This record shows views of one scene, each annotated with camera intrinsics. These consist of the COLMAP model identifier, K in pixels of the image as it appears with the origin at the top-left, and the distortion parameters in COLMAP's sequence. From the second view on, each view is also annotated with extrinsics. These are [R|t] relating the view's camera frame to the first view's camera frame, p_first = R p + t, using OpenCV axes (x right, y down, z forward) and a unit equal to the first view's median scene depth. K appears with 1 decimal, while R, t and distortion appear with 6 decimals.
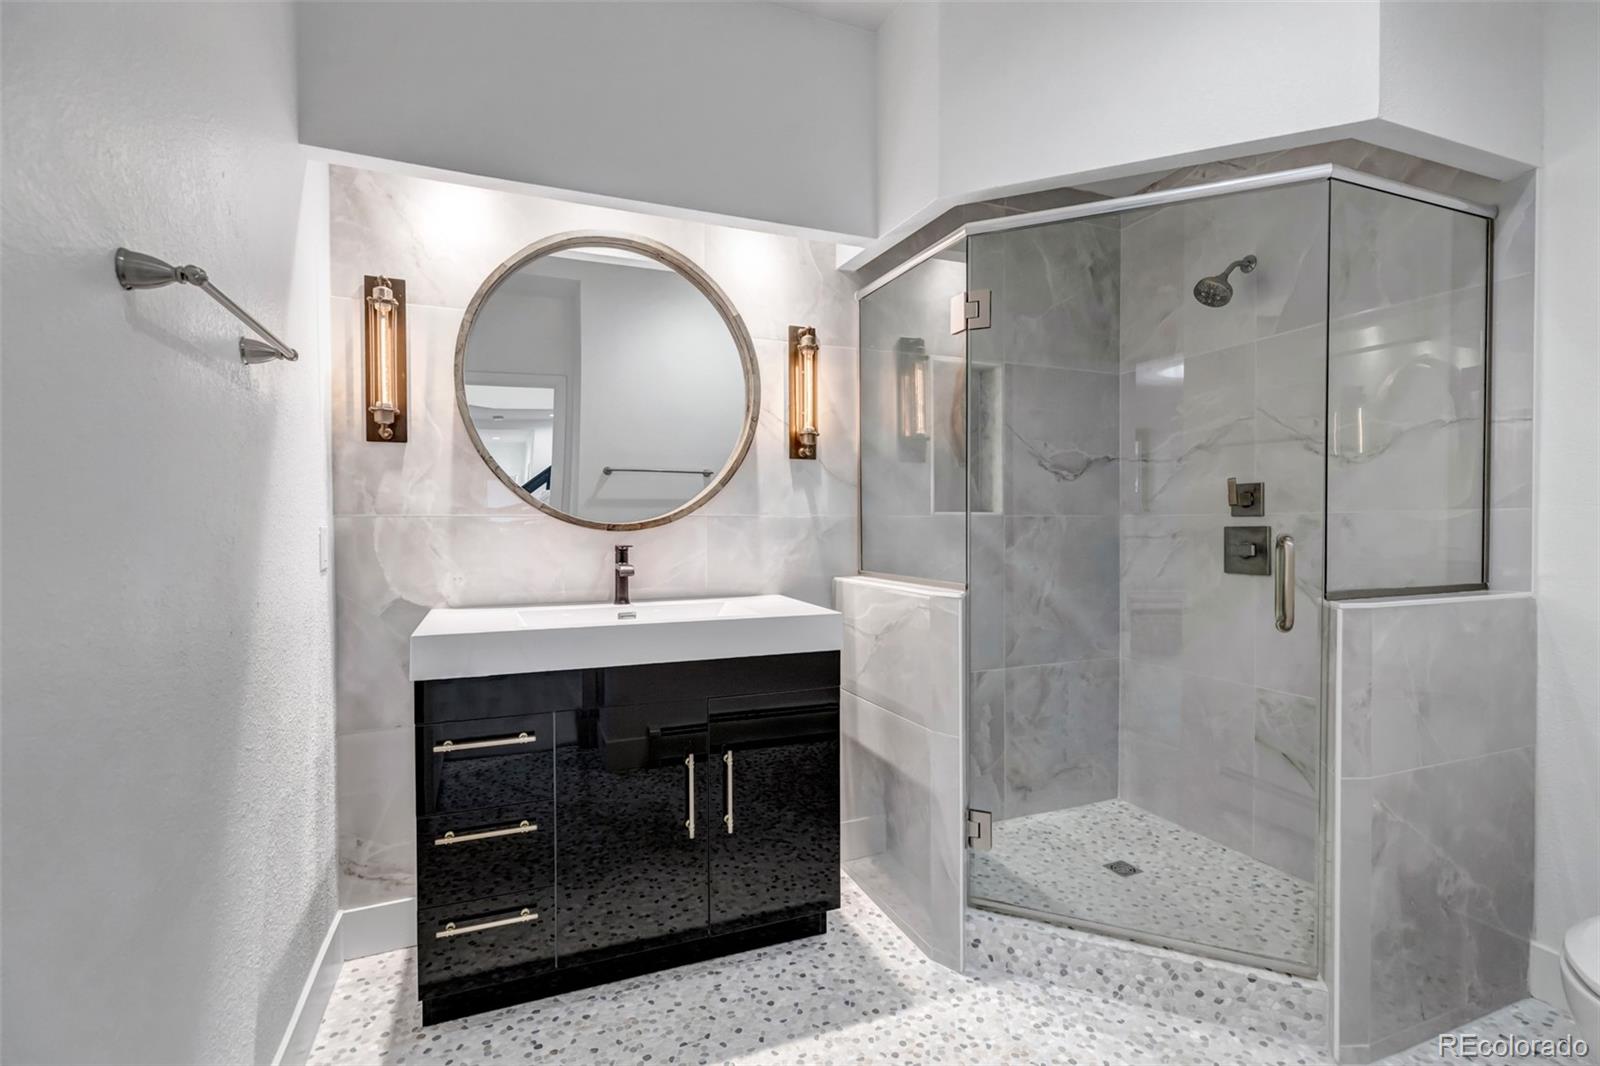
lens RADIAL K [[731.3, 0, 798.6], [0, 731.3, 529.4], [0, 0, 1]] dist [-0.000747, 0.000725]
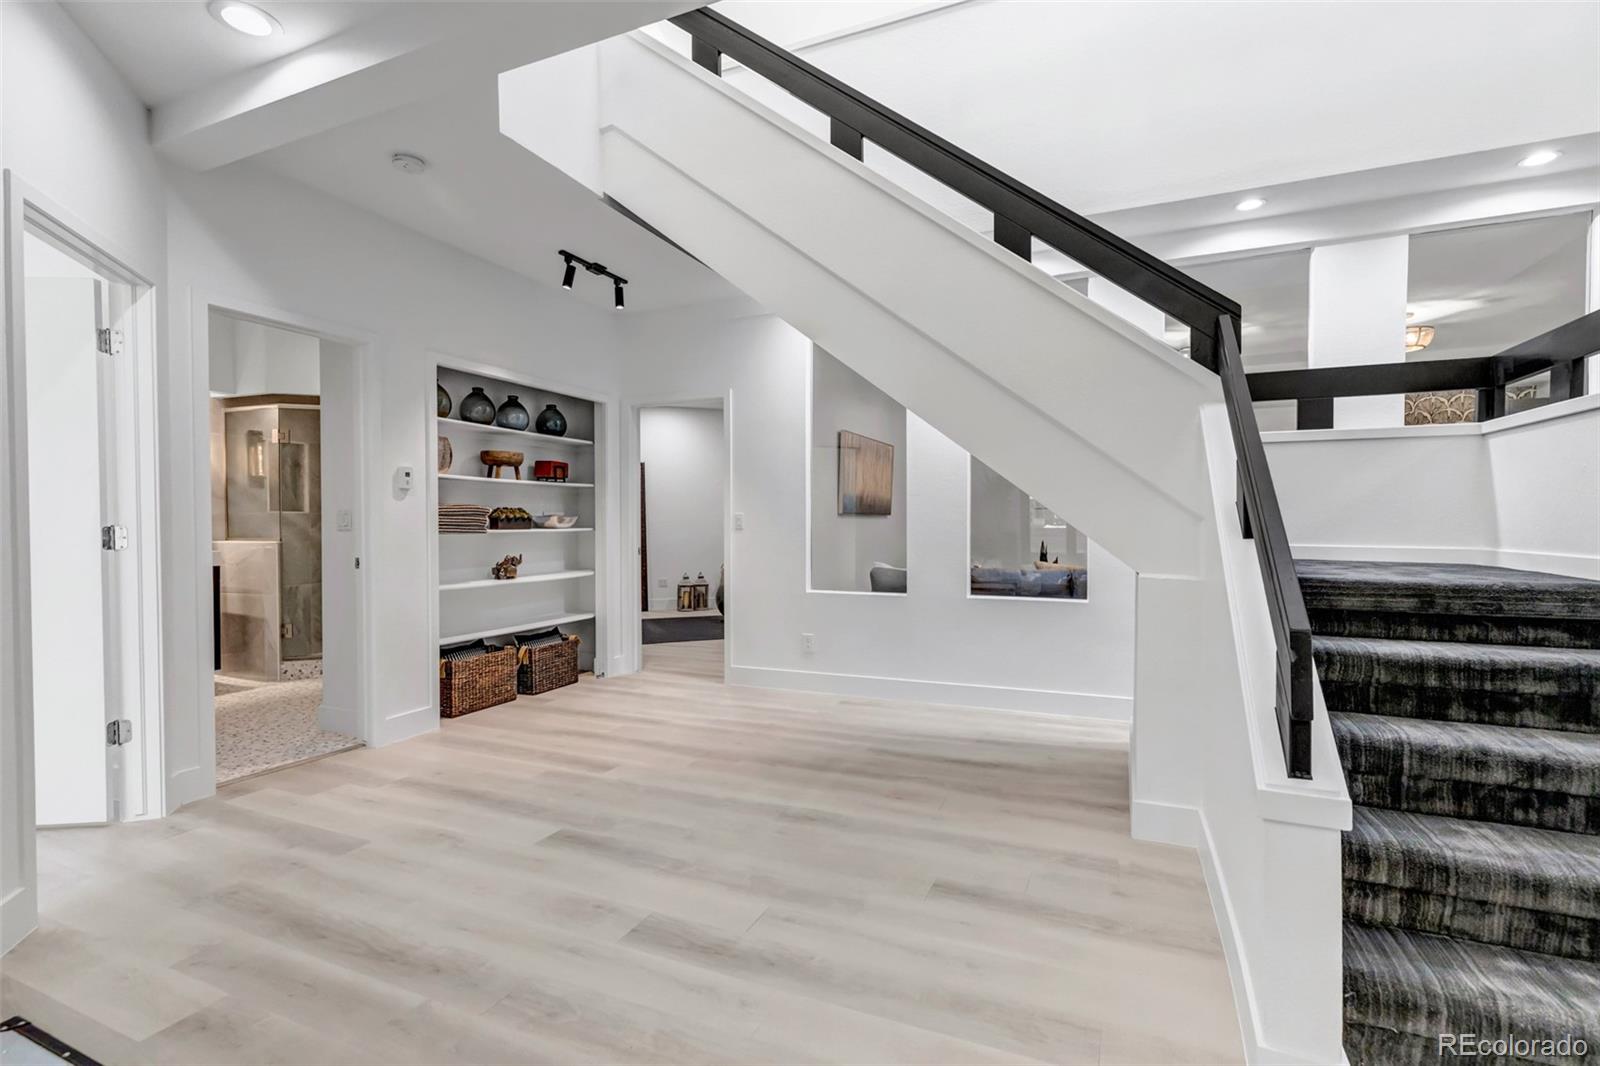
lens RADIAL K [[731.3, 0, 800.9], [0, 731.3, 530.4], [0, 0, 1]] dist [-0.000747, 0.000725]
pose [[0.715224, -0.008590, 0.698842, -0.211852], [0.008773, 0.999956, 0.003313, 0.041333], [-0.698840, 0.003762, 0.715268, -1.725872]]
